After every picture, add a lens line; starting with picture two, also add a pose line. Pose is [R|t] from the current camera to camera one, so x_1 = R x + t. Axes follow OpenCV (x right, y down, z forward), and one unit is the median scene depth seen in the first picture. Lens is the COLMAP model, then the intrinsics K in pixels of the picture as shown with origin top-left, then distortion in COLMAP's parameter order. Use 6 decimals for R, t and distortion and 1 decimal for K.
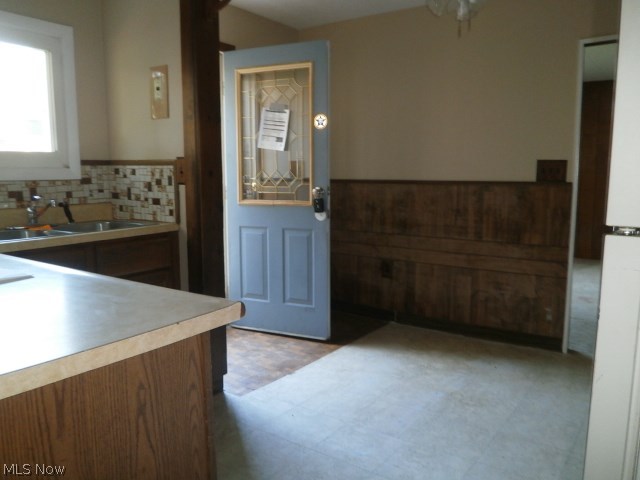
lens RADIAL K [[509.0, 0, 320.0], [0, 509.0, 240.0], [0, 0, 1]] dist [-0.029654, -0.000373]
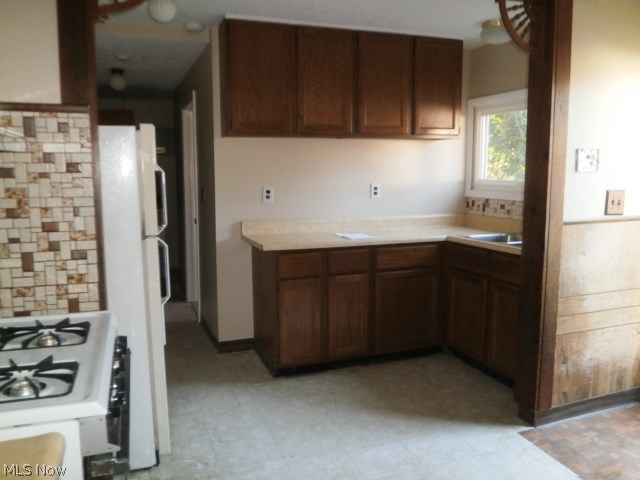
lens RADIAL K [[509.0, 0, 320.0], [0, 509.0, 240.0], [0, 0, 1]] dist [-0.029654, -0.000373]
pose [[-0.563142, 0.112602, -0.818652, 0.966199], [-0.108770, 0.971953, 0.208509, -0.249884], [0.819170, 0.206465, -0.535100, 1.351015]]
